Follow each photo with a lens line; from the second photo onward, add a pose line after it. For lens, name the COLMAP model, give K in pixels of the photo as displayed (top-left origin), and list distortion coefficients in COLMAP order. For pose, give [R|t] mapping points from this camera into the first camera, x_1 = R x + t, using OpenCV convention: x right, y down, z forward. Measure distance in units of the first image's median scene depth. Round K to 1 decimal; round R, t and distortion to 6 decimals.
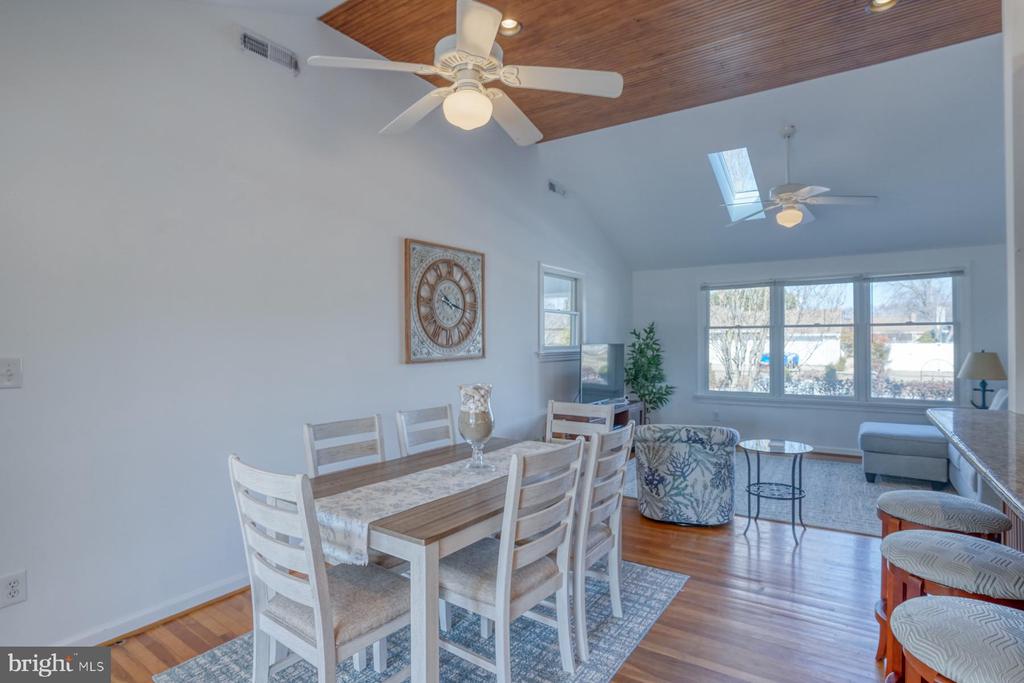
lens RADIAL K [[530.4, 0, 512.0], [0, 530.4, 352.0], [0, 0, 1]] dist [-0.002626, -0.000101]
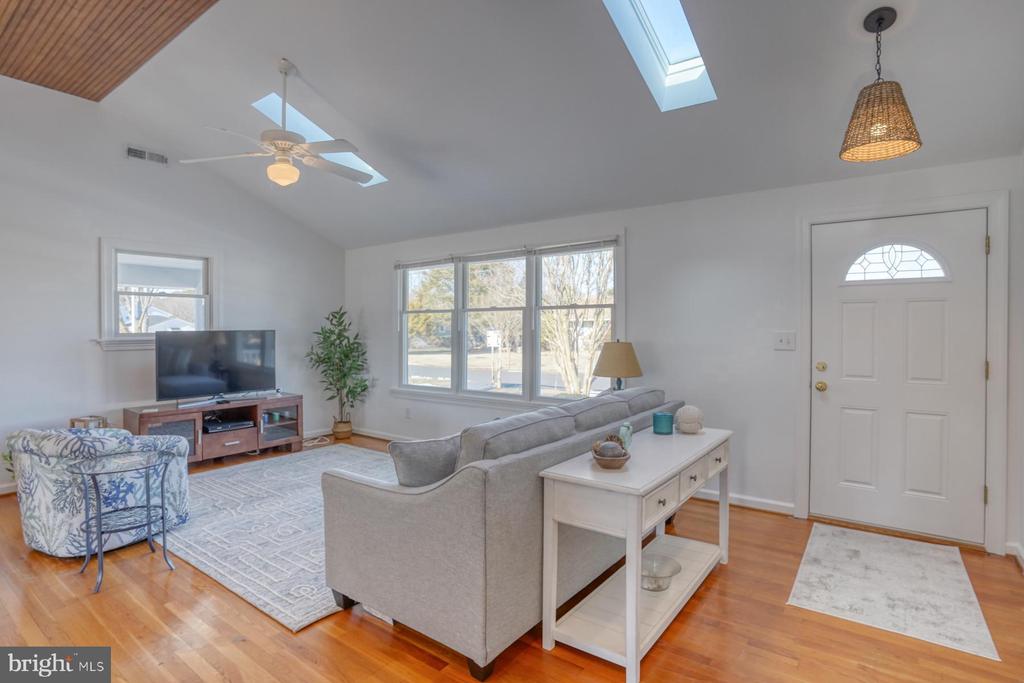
lens RADIAL K [[513.0, 0, 508.5], [0, 513.0, 336.3], [0, 0, 1]] dist [-0.022064, 0.000491]
pose [[0.994834, 0.003990, -0.101437, 0.759051], [-0.004245, 0.999988, -0.002302, -0.004963], [0.101427, 0.002721, 0.994839, 0.213143]]
